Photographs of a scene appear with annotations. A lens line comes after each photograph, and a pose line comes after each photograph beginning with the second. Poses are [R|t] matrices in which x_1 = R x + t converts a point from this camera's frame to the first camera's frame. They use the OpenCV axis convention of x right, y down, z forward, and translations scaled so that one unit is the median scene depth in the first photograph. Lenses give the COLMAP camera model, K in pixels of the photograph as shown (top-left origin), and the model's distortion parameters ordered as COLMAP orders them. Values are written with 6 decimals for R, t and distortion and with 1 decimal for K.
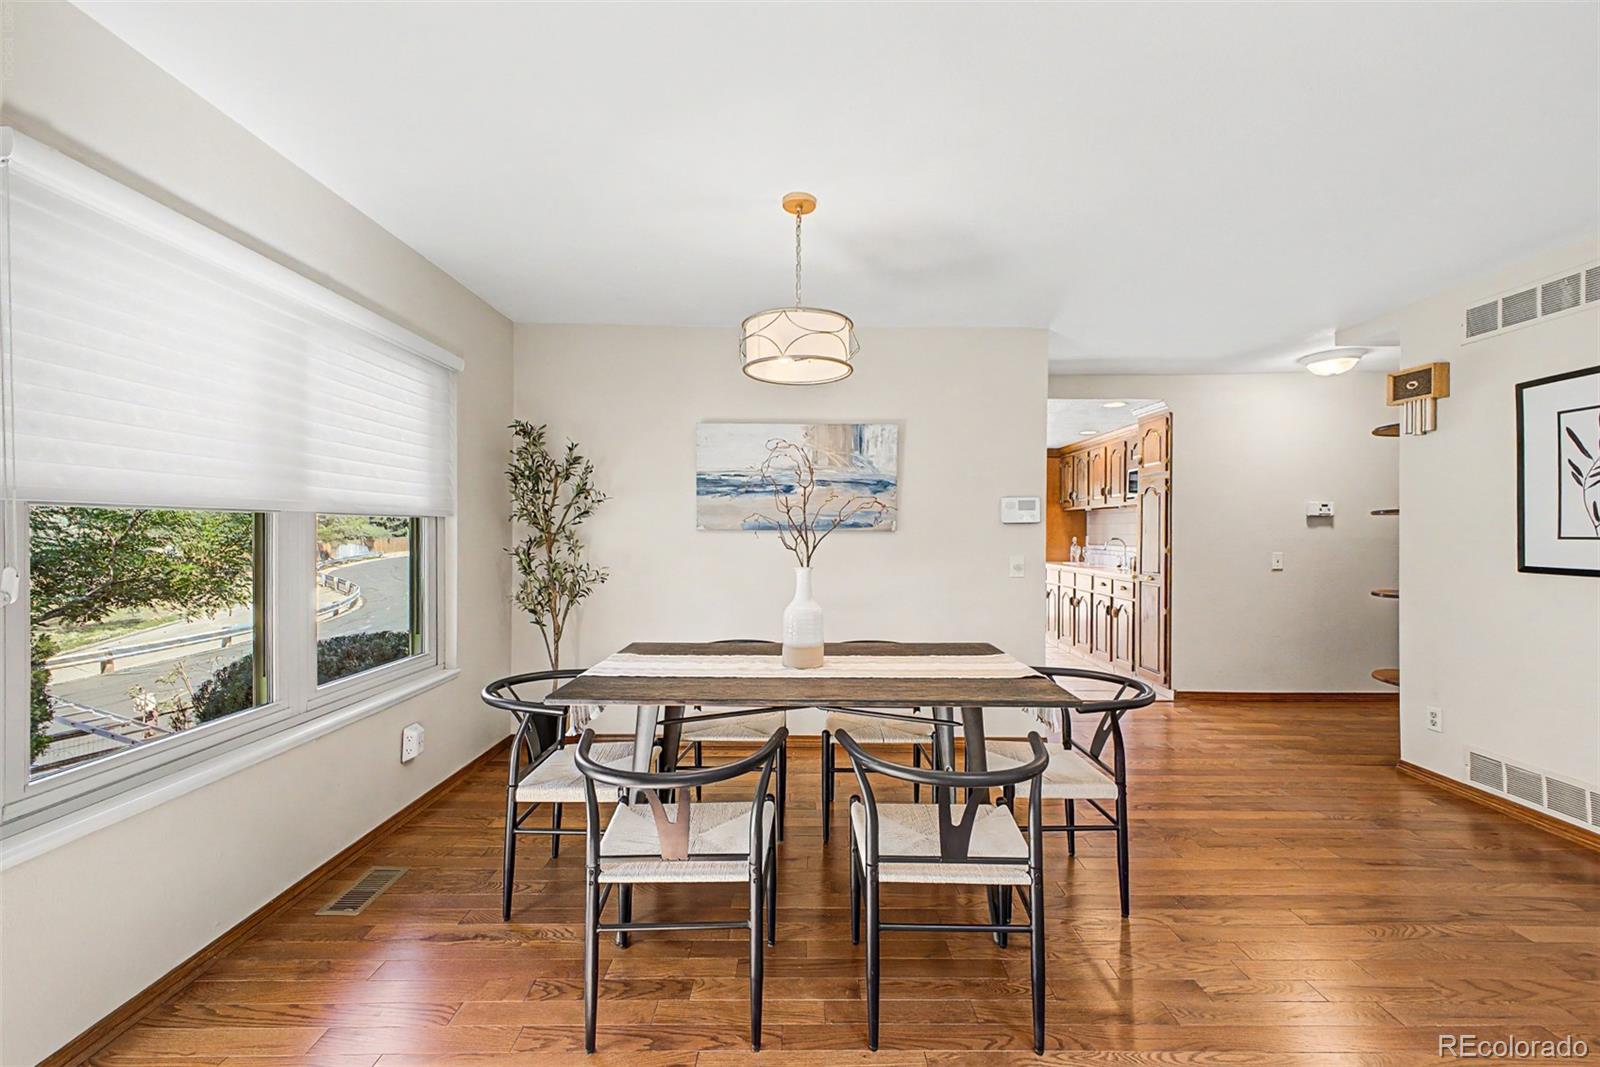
lens RADIAL K [[640.4, 0, 807.8], [0, 640.4, 528.4], [0, 0, 1]] dist [0.003134, 0.000275]
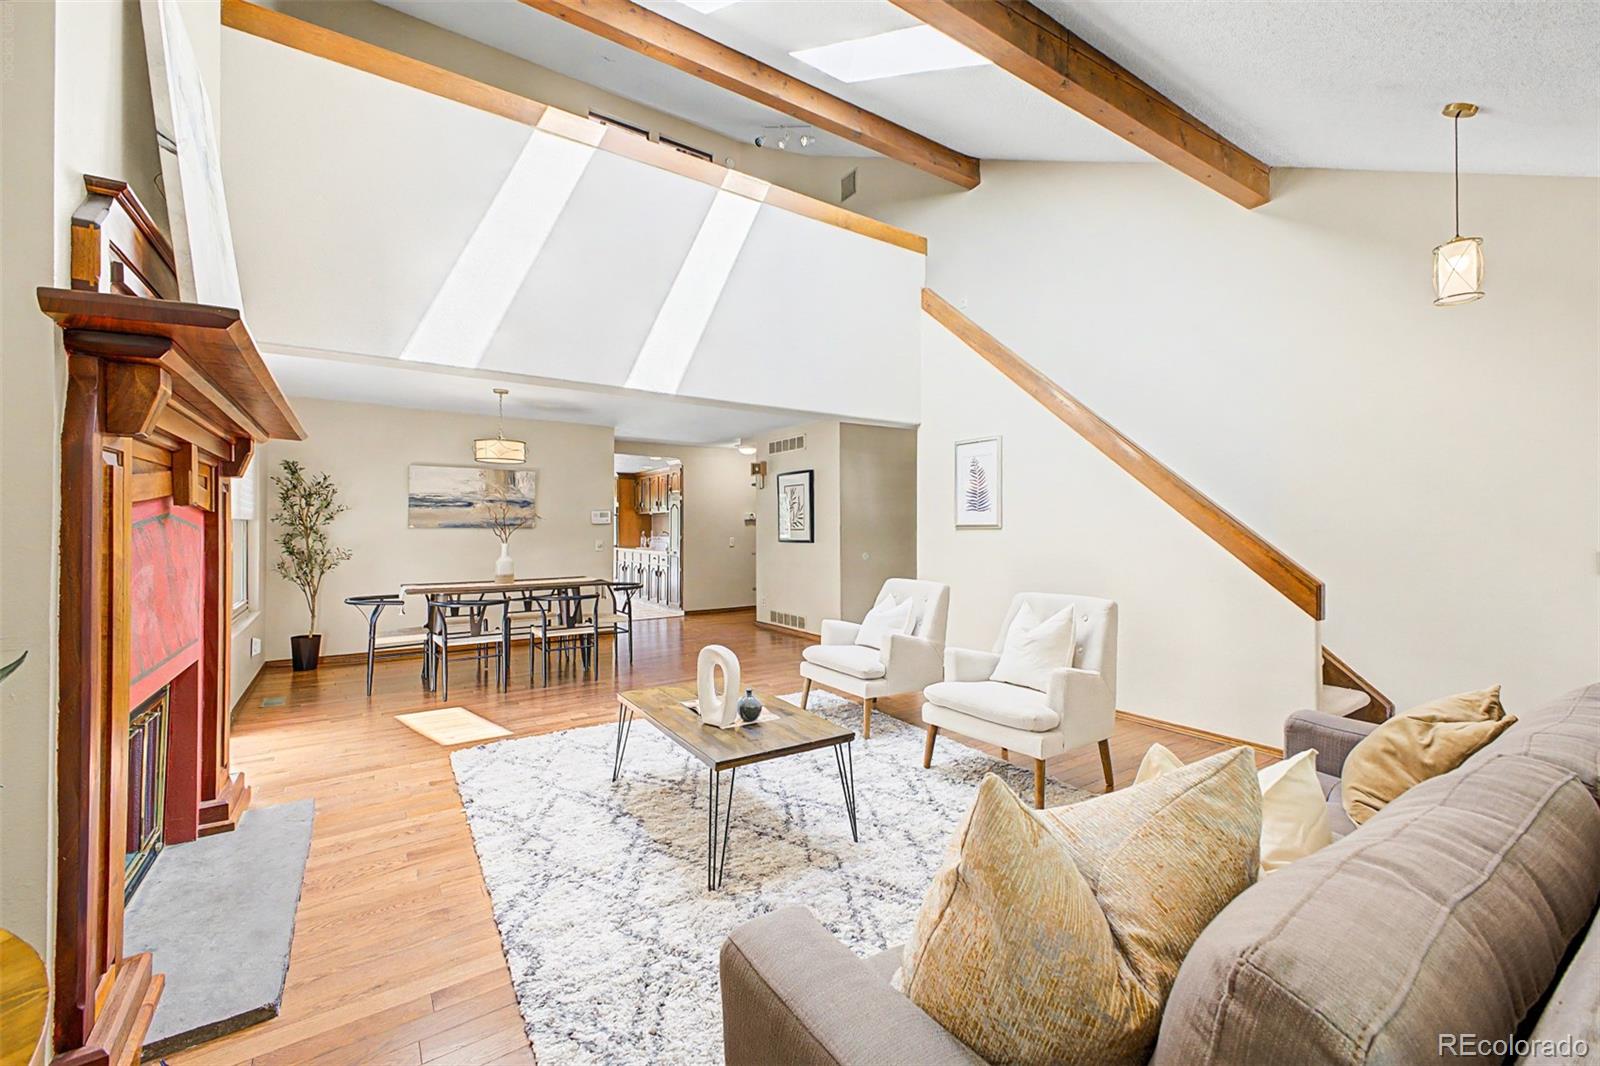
lens RADIAL K [[640.4, 0, 807.8], [0, 640.4, 527.9], [0, 0, 1]] dist [0.003134, 0.000275]
pose [[0.825119, -0.003384, 0.564949, -0.263154], [0.000635, 0.999987, 0.005062, -0.005032], [-0.564959, -0.003818, 0.825110, -1.008466]]
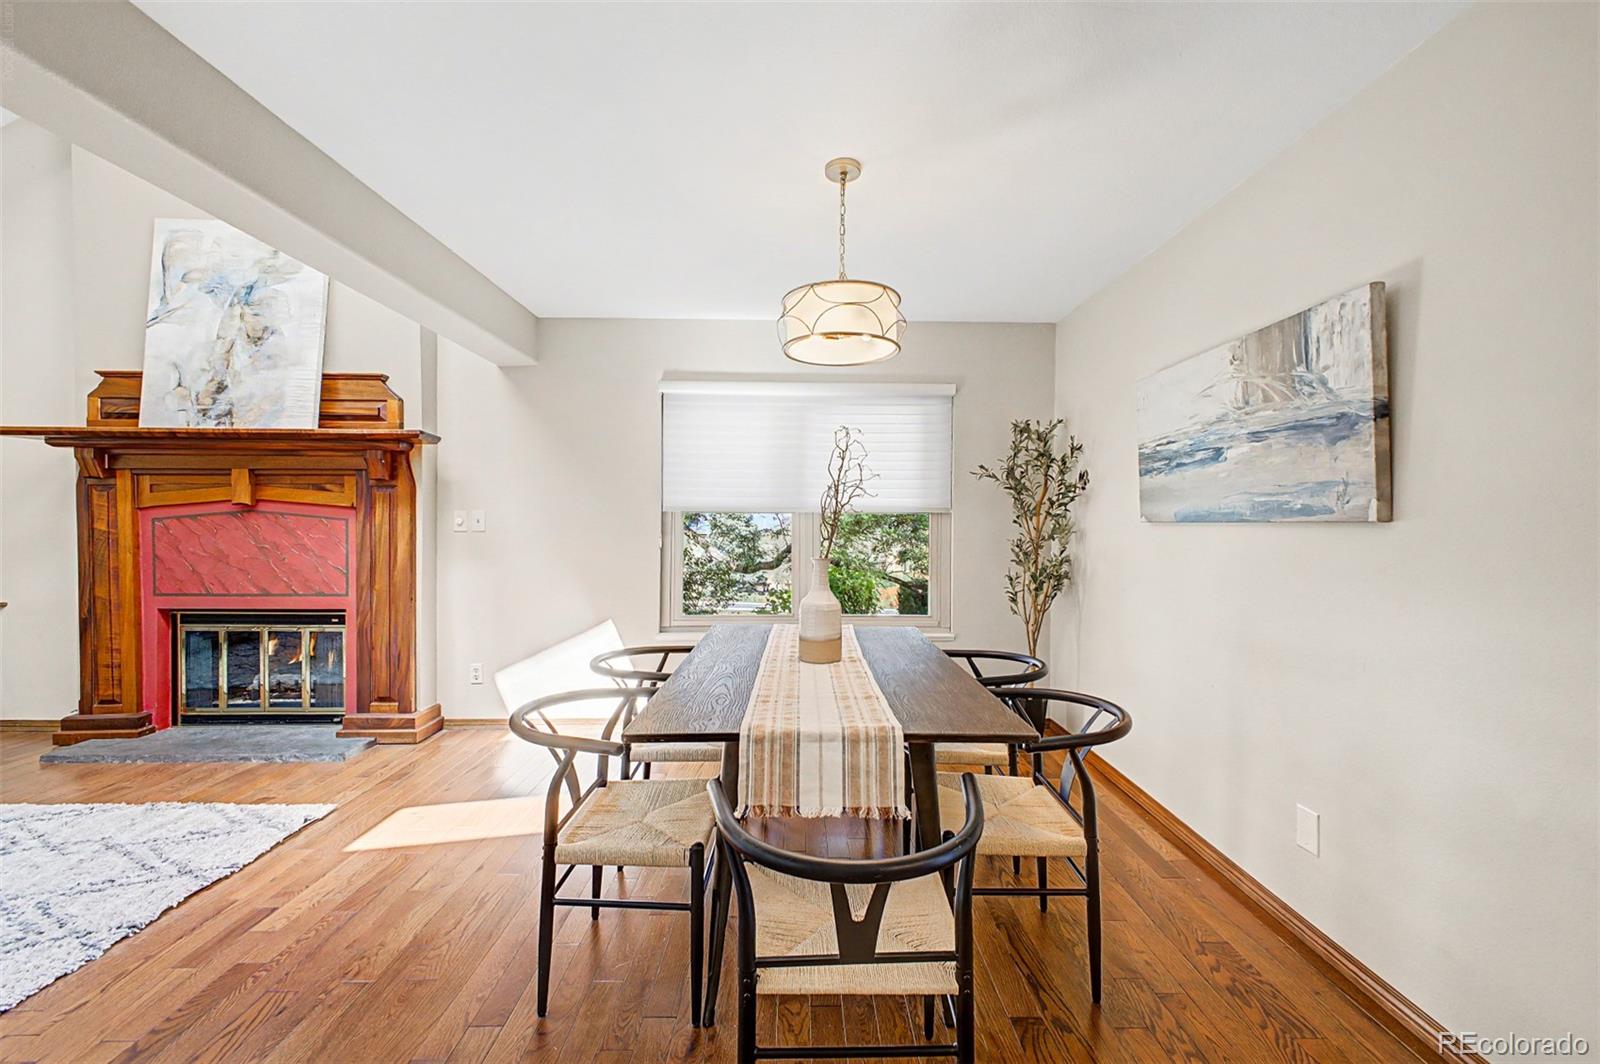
lens RADIAL K [[640.4, 0, 807.8], [0, 640.4, 526.9], [0, 0, 1]] dist [0.003134, 0.000275]
pose [[0.015044, -0.000390, -0.999887, 0.581356], [-0.002690, 0.999996, -0.000431, 0.009427], [0.999883, 0.002696, 0.015043, 0.599654]]
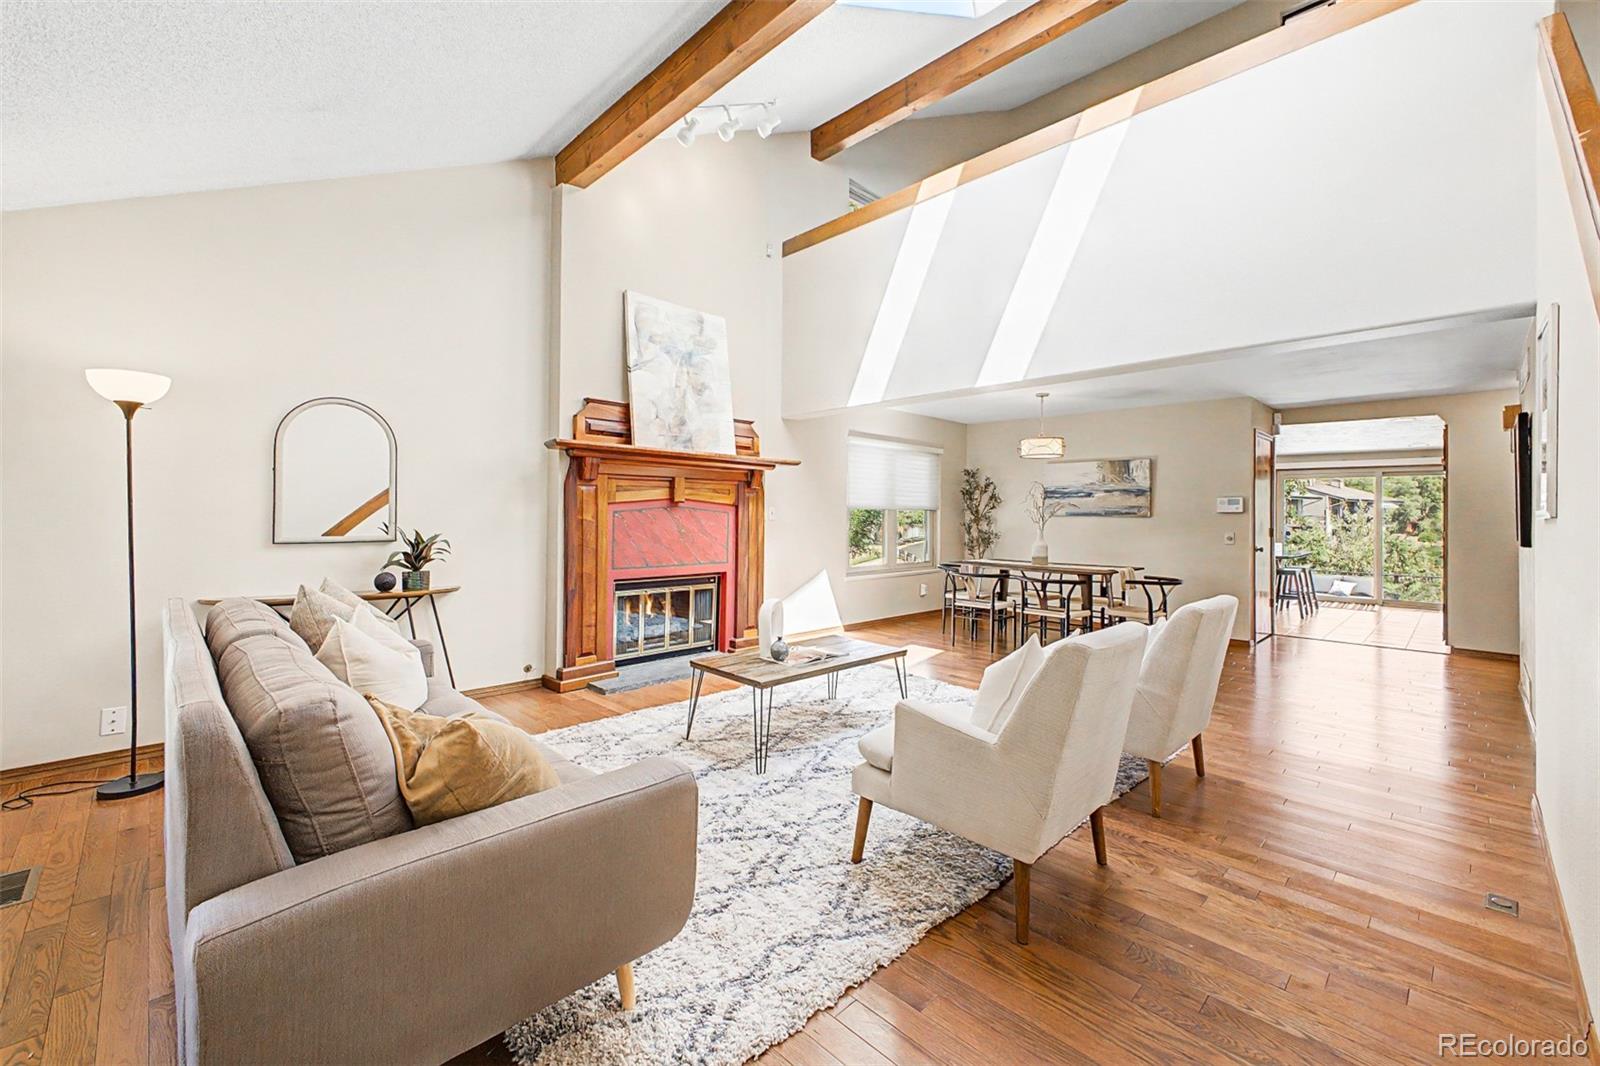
lens RADIAL K [[628.4, 0, 787.5], [0, 628.4, 508.6], [0, 0, 1]] dist [0.001771, 0.000065]
pose [[0.680940, -0.004861, -0.732323, 0.753878], [-0.003666, 0.999943, -0.010047, 0.003482], [0.732330, 0.009526, 0.680883, -0.994898]]
